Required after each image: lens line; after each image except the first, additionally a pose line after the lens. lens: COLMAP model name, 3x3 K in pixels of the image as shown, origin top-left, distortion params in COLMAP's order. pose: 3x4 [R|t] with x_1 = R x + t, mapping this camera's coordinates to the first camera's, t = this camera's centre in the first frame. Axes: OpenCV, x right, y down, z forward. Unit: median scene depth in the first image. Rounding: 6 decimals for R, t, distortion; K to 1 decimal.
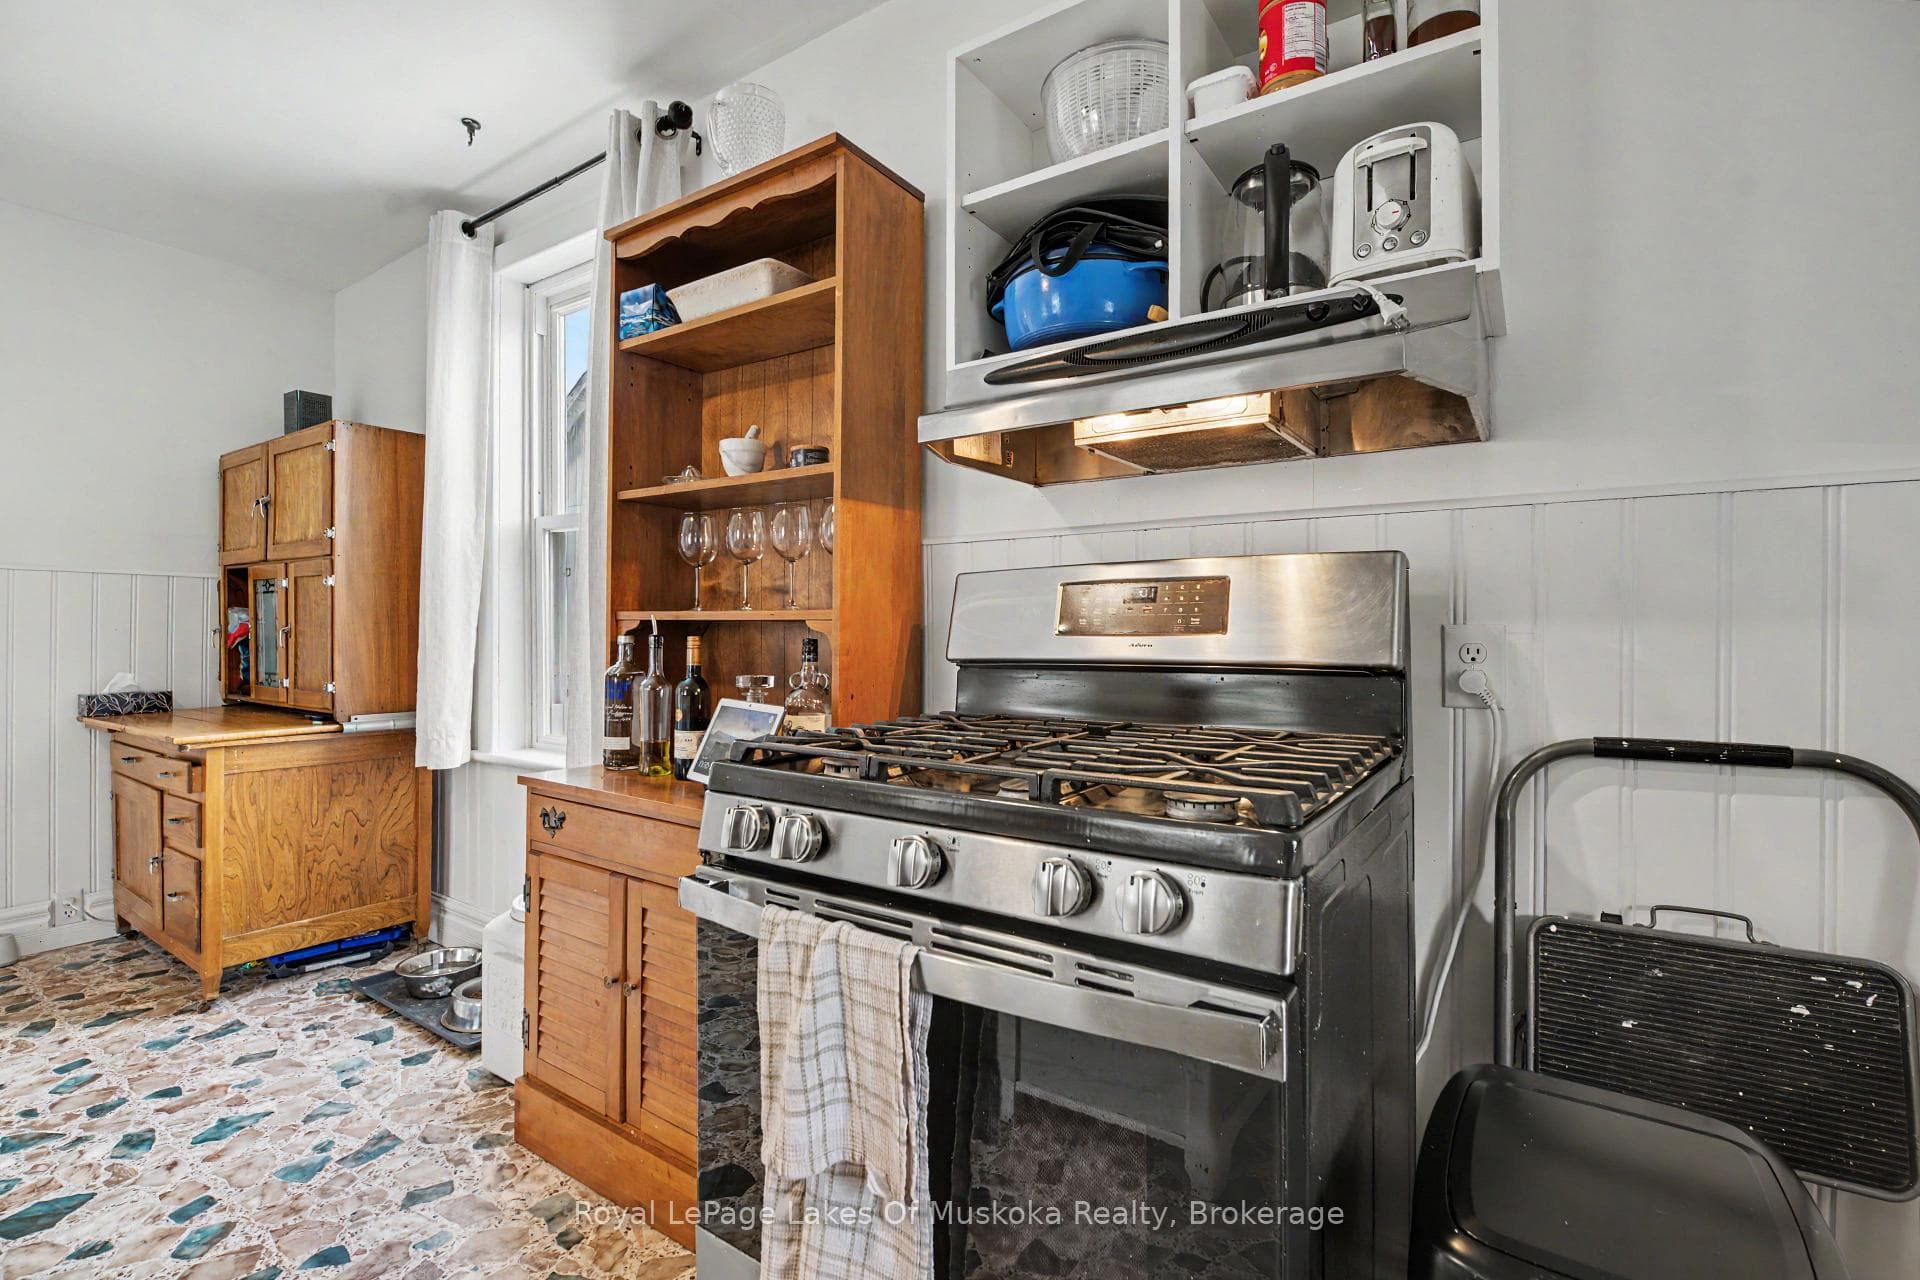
lens RADIAL K [[849.6, 0, 954.0], [0, 849.6, 634.7], [0, 0, 1]] dist [-0.013149, -0.000521]
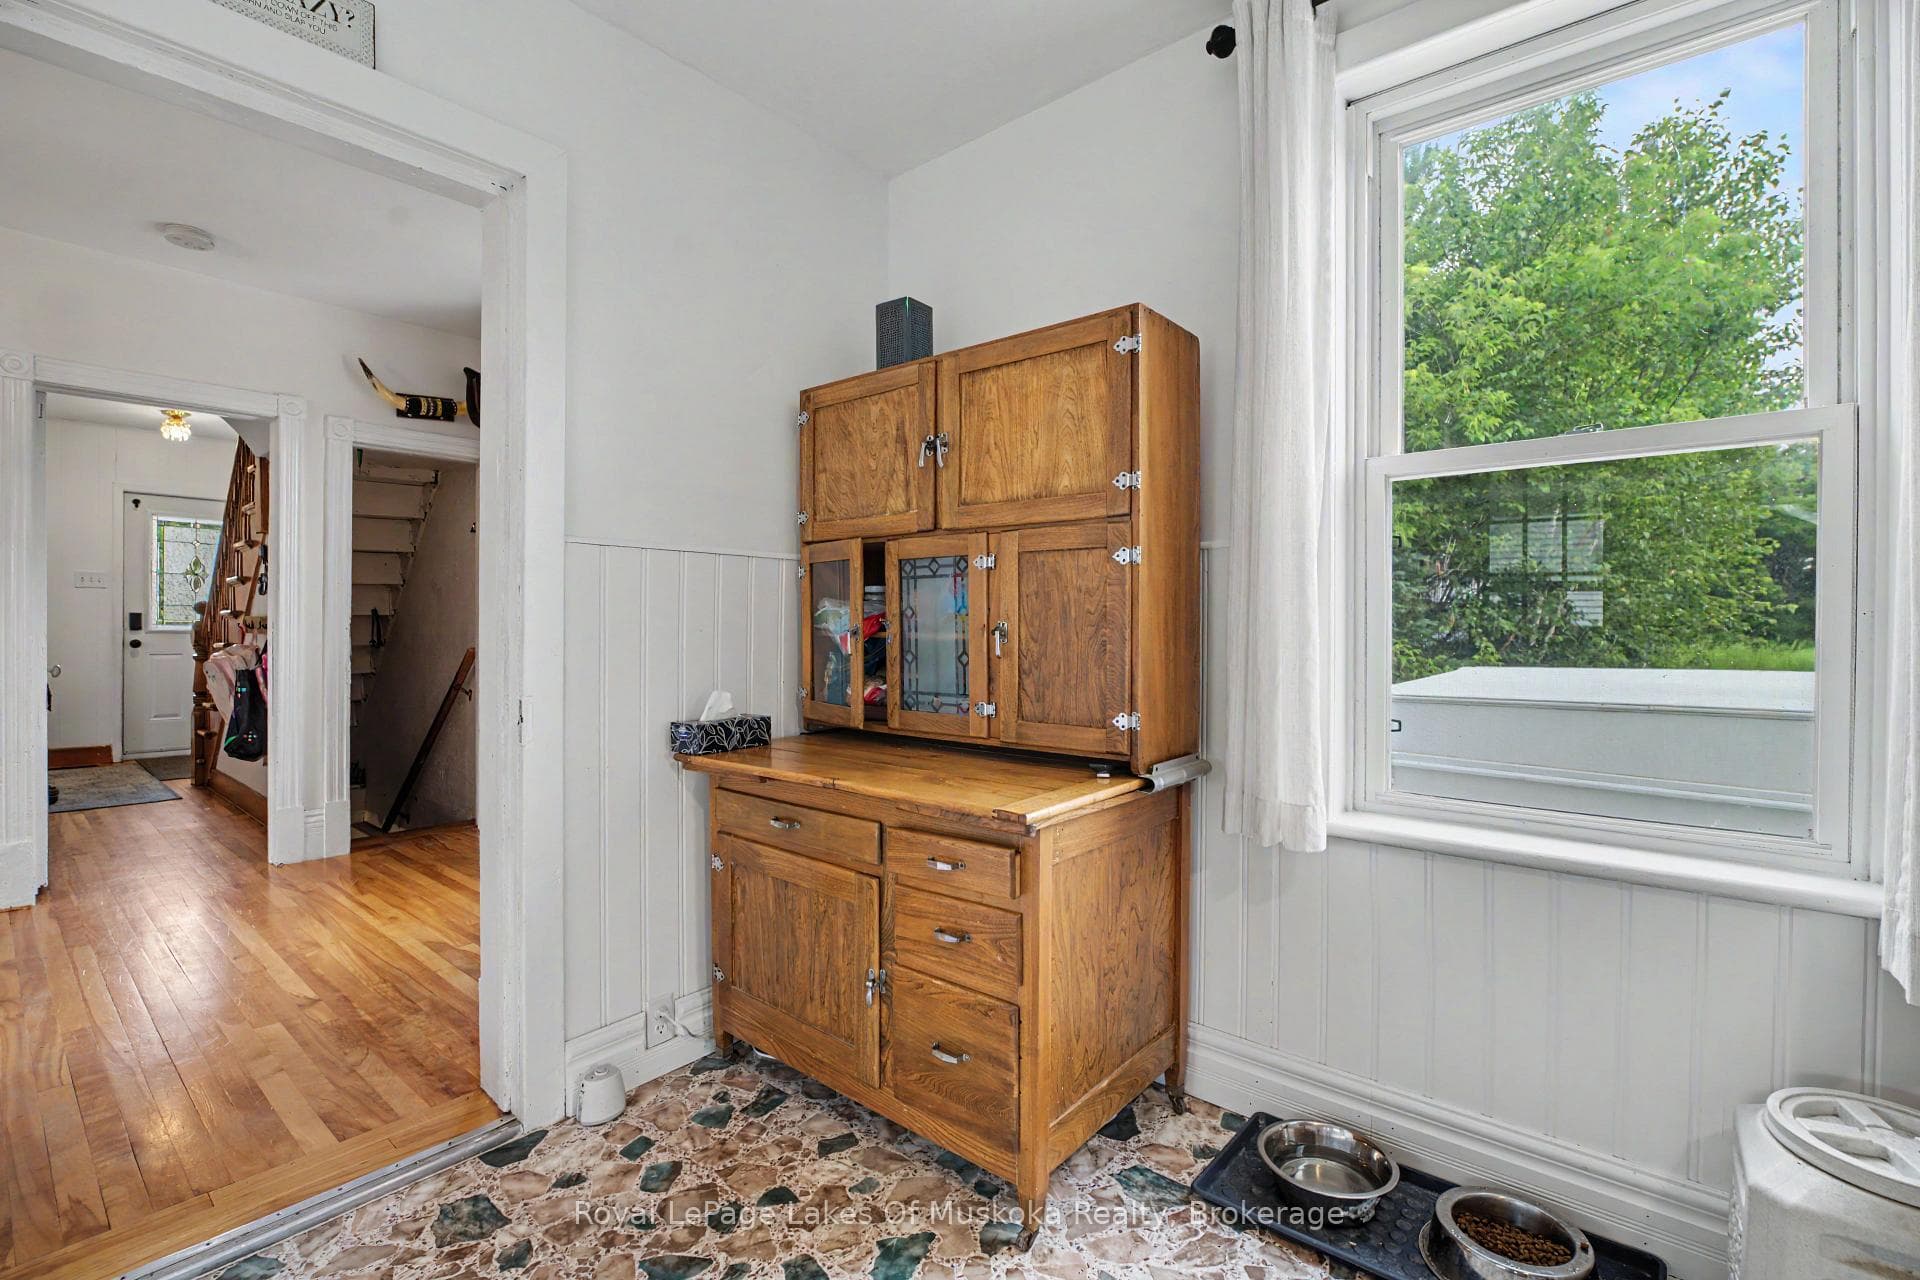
lens RADIAL K [[849.6, 0, 954.0], [0, 849.6, 634.7], [0, 0, 1]] dist [-0.013149, -0.000521]
pose [[0.993510, -0.002149, -0.113728, -0.752939], [0.002635, 0.999988, 0.004129, -0.005678], [0.113718, -0.004402, 0.993503, 0.321889]]
